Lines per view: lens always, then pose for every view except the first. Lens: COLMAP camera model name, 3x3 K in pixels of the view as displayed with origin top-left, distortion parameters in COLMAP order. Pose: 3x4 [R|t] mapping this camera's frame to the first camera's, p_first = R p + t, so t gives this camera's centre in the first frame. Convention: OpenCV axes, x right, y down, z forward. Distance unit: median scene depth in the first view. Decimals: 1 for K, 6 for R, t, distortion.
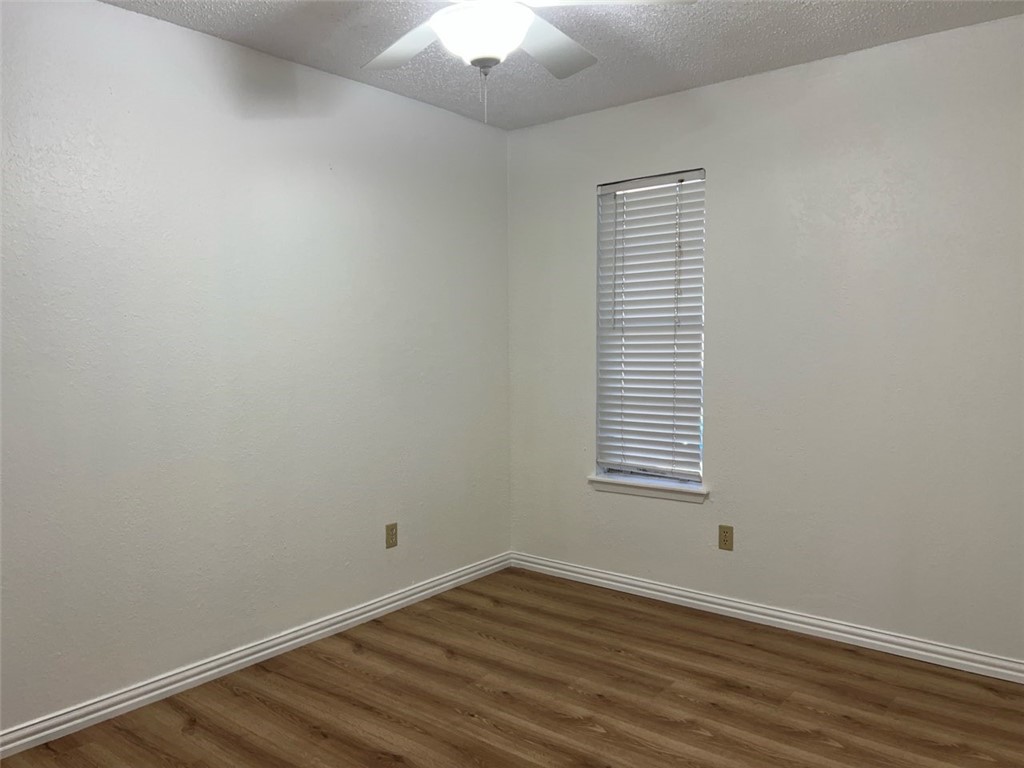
lens RADIAL K [[772.0, 0, 512.0], [0, 772.0, 382.6], [0, 0, 1]] dist [0.056175, -0.023707]
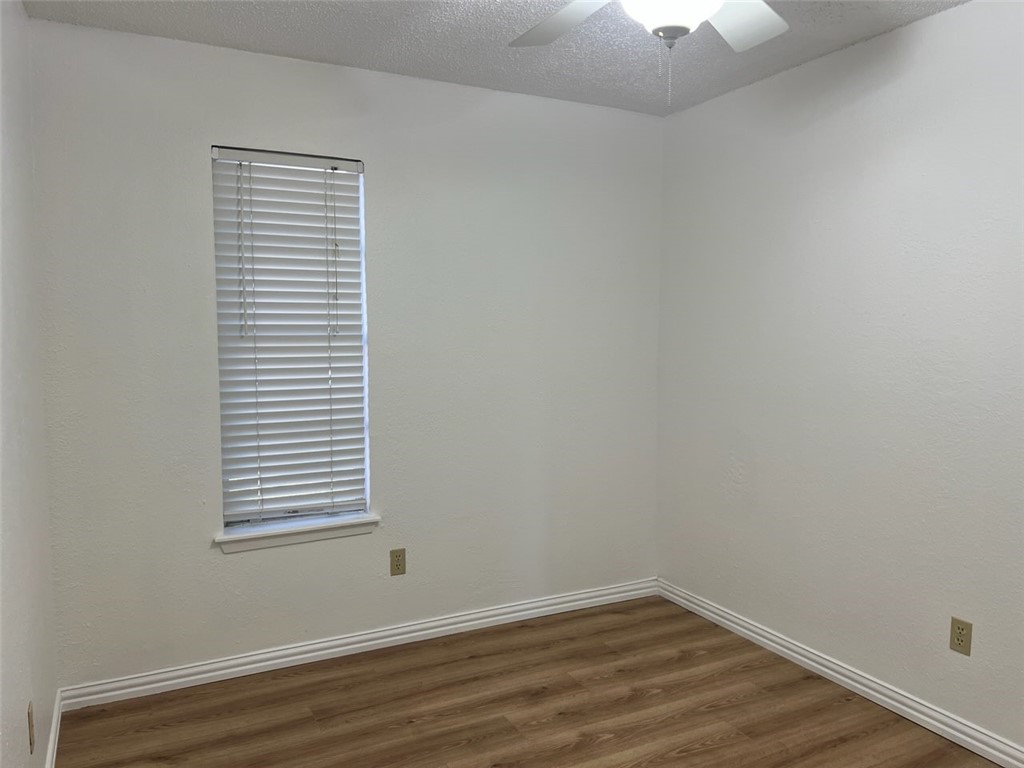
lens RADIAL K [[772.0, 0, 510.9], [0, 772.0, 384.8], [0, 0, 1]] dist [0.056175, -0.023707]
pose [[0.420182, -0.051880, 0.905956, -0.497706], [0.053903, 0.998028, 0.032153, -0.036635], [-0.905837, 0.035324, 0.422150, 0.466212]]
